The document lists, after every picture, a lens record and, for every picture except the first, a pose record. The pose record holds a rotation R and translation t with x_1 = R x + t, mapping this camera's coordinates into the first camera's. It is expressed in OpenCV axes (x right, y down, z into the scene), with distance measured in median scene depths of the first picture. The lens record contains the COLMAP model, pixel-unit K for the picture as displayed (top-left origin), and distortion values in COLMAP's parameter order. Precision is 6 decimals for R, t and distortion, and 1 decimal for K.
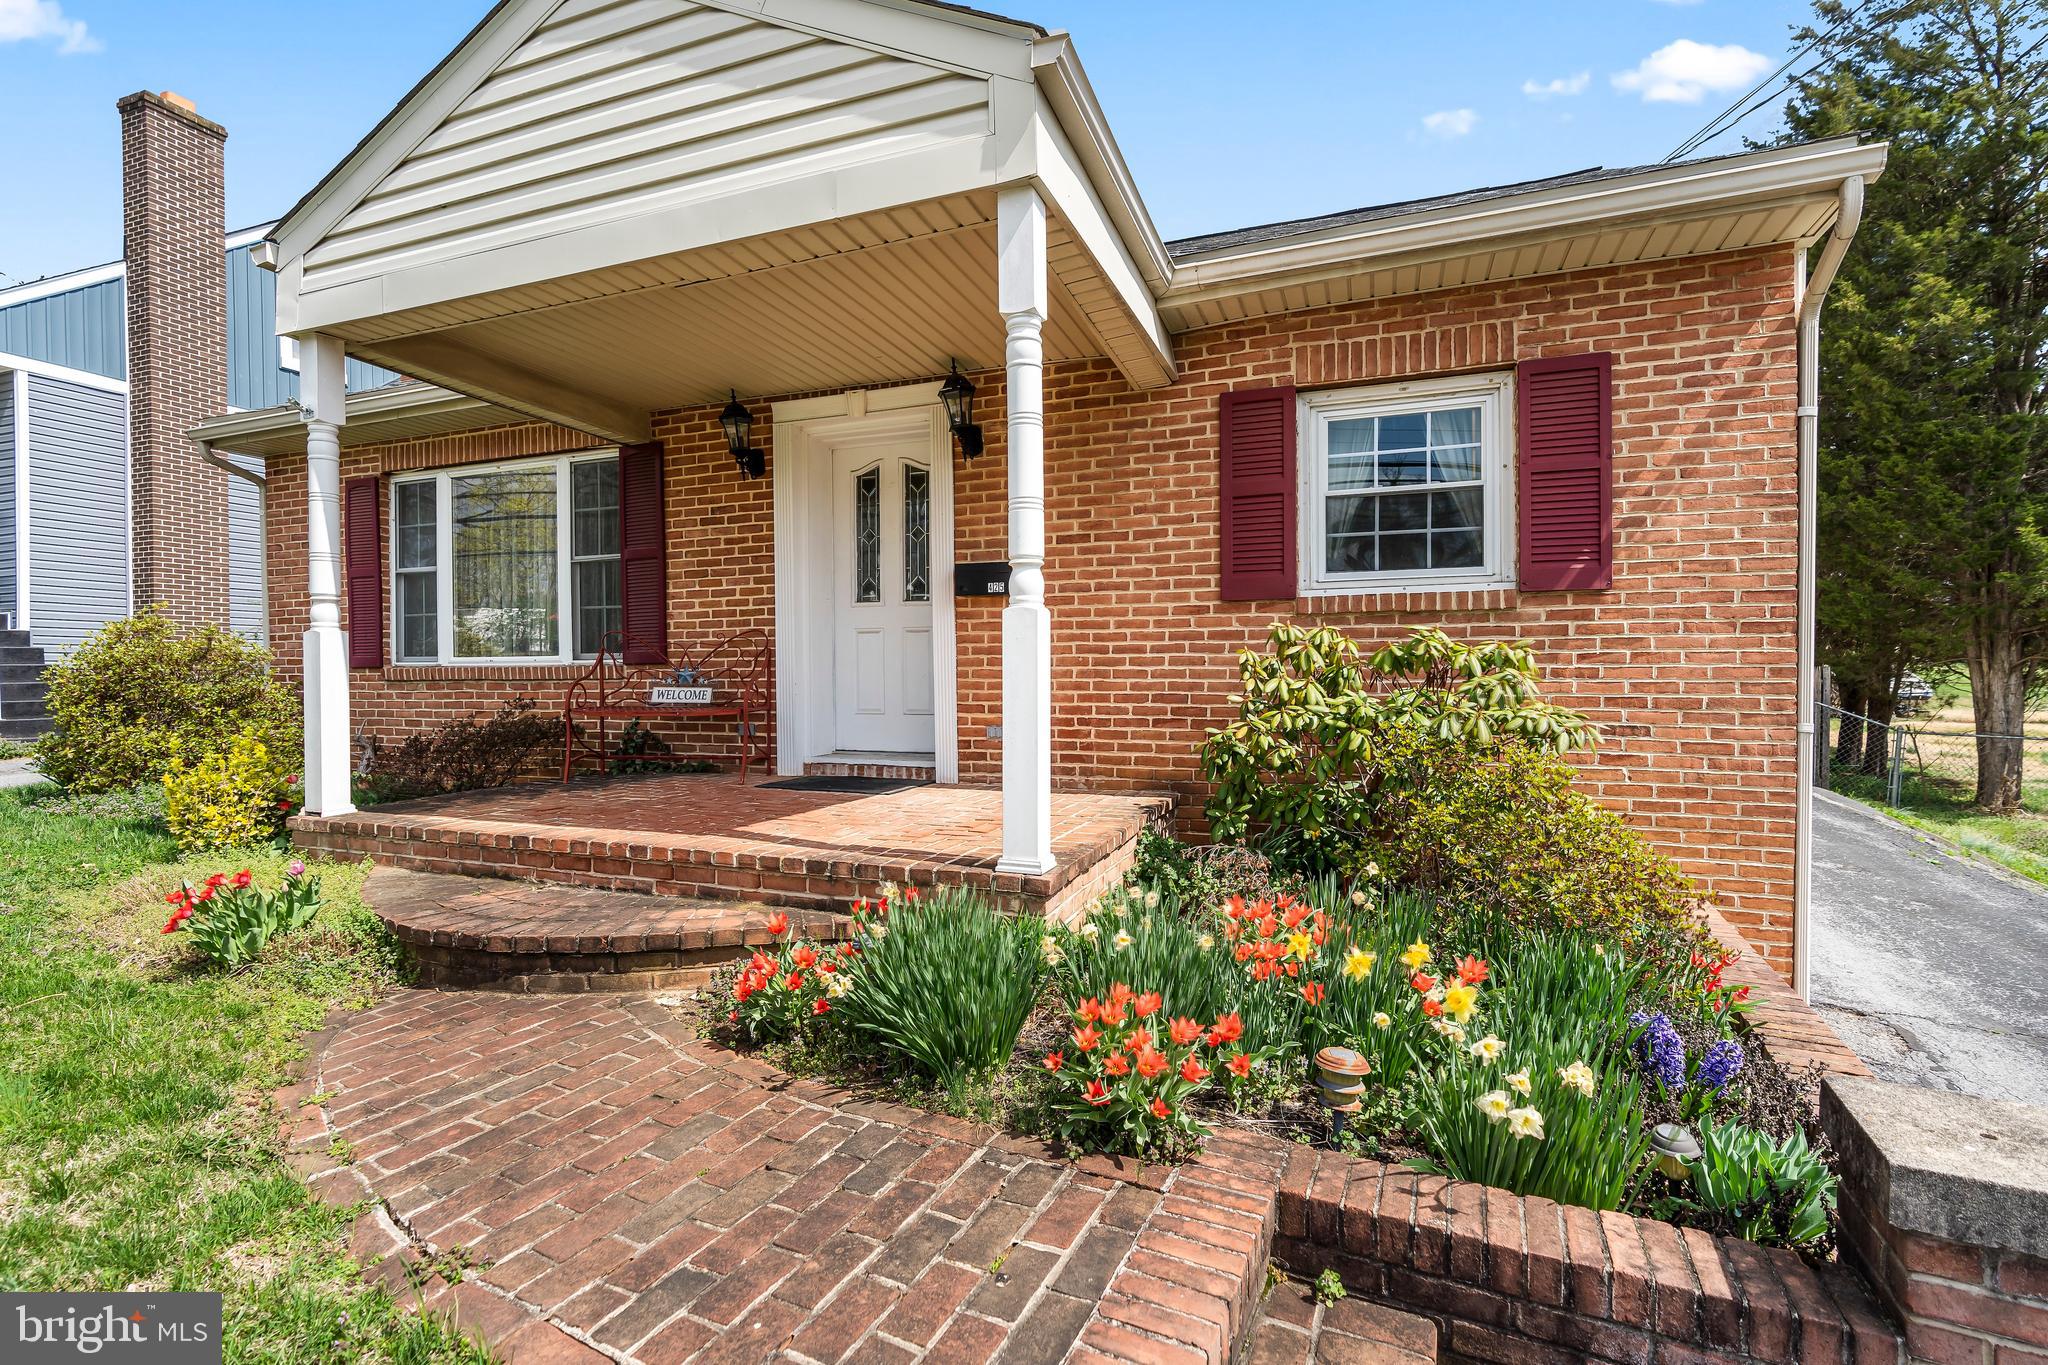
lens RADIAL K [[941.7, 0, 1014.4], [0, 941.7, 678.6], [0, 0, 1]] dist [-0.005959, 0.000513]
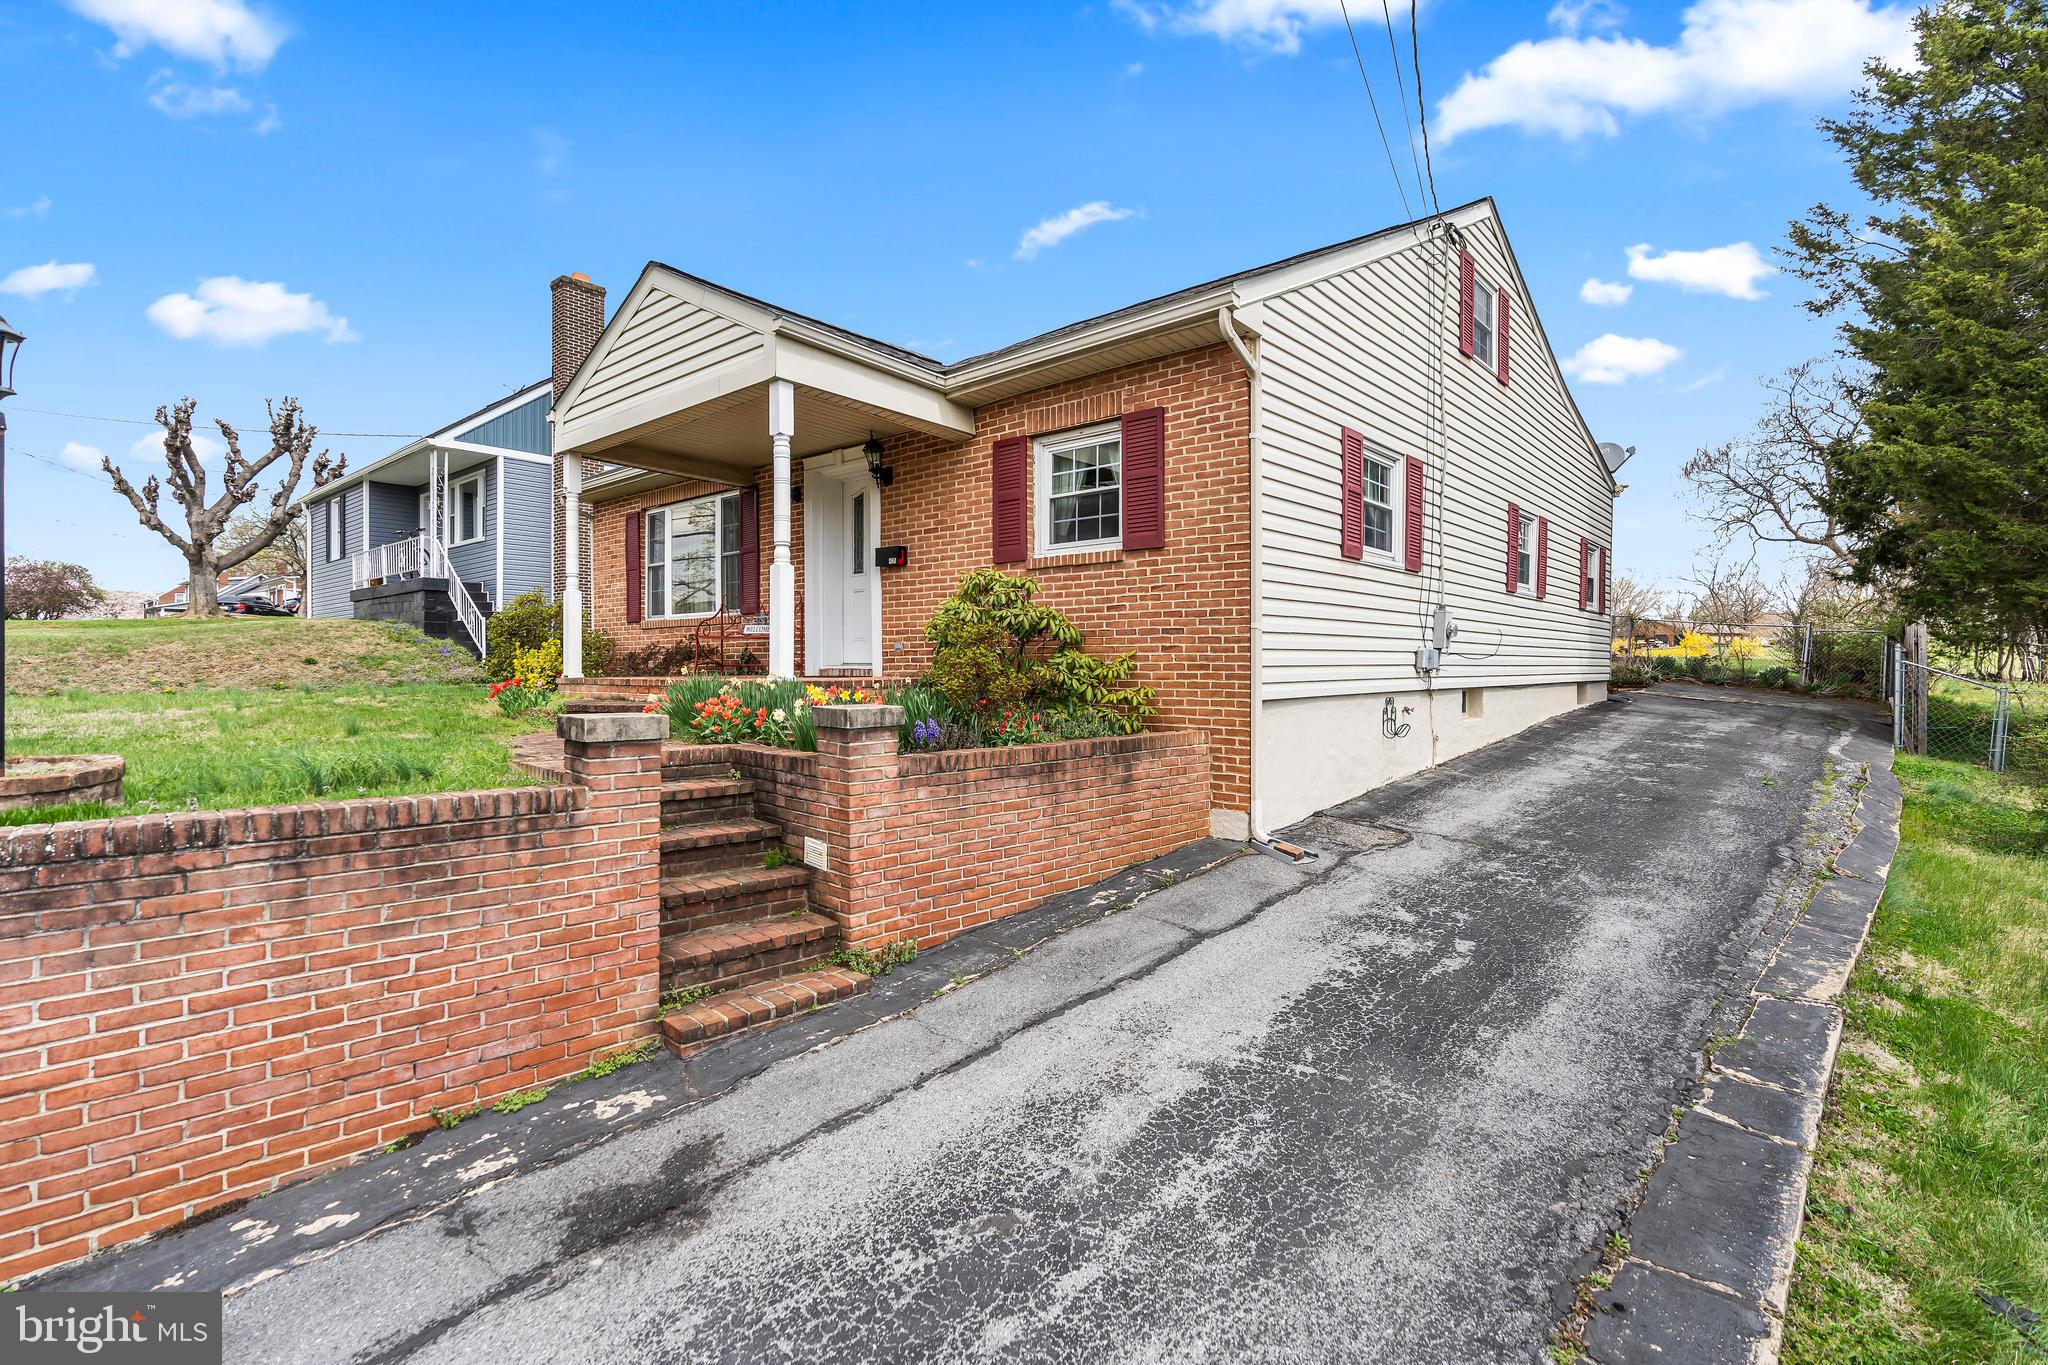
lens RADIAL K [[941.7, 0, 999.8], [0, 941.7, 659.5], [0, 0, 1]] dist [-0.005959, 0.000513]
pose [[0.937339, 0.002280, -0.348411, 0.805340], [-0.007029, 0.999899, -0.012365, 0.109679], [0.348348, 0.014039, 0.937260, -0.575272]]
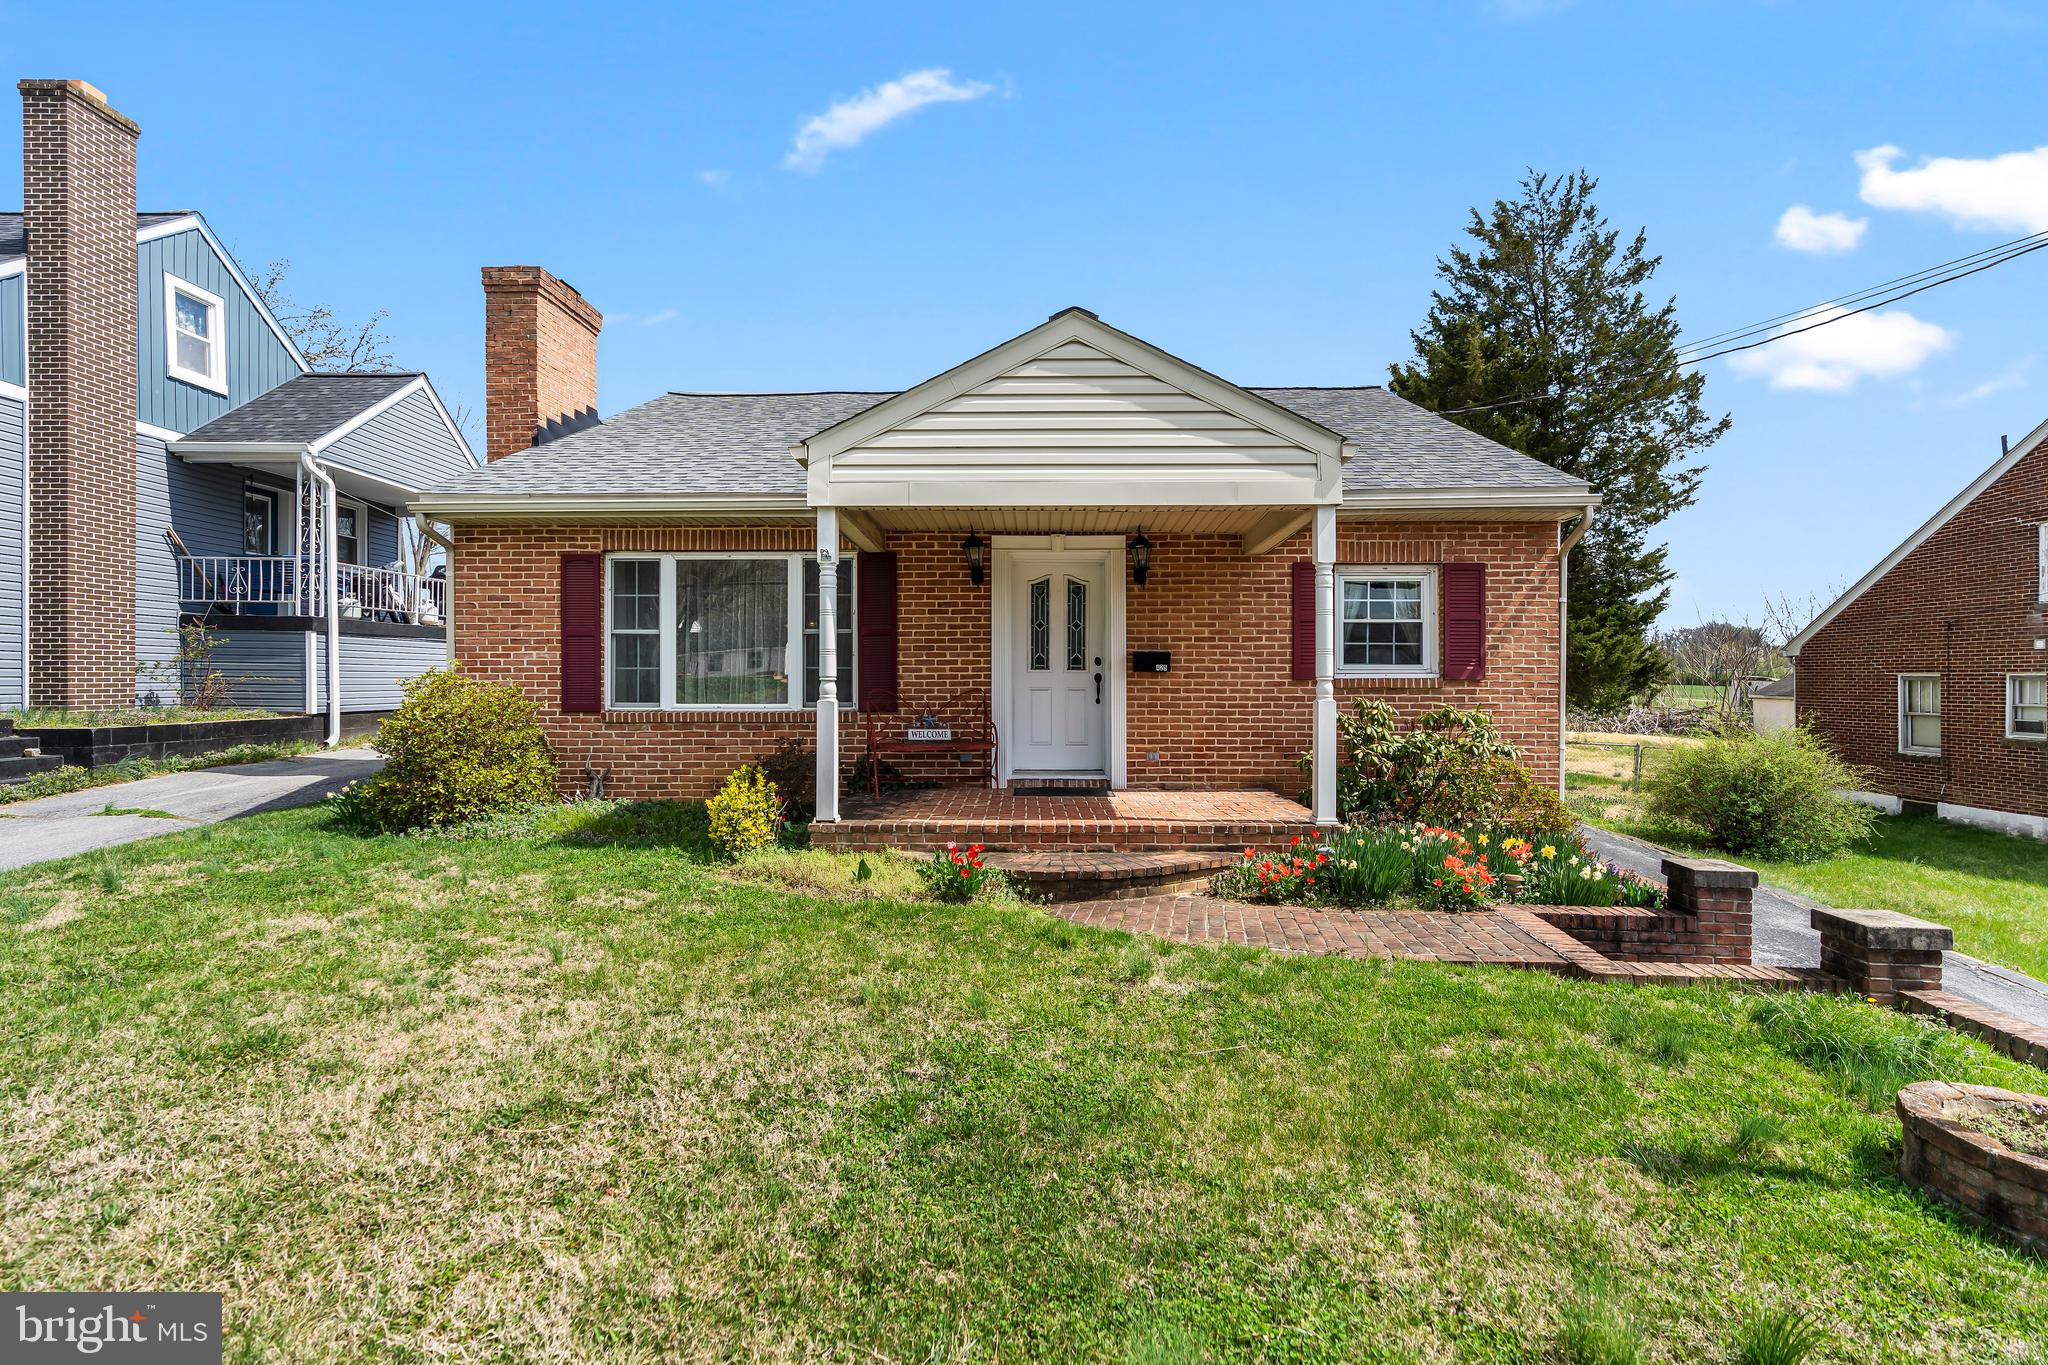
lens RADIAL K [[941.7, 0, 1027.2], [0, 941.7, 677.2], [0, 0, 1]] dist [-0.005959, 0.000513]
pose [[0.937343, 0.006424, 0.348349, -0.846545], [-0.002462, 0.999927, -0.011816, -0.063108], [-0.348400, 0.010218, 0.937290, -0.473418]]
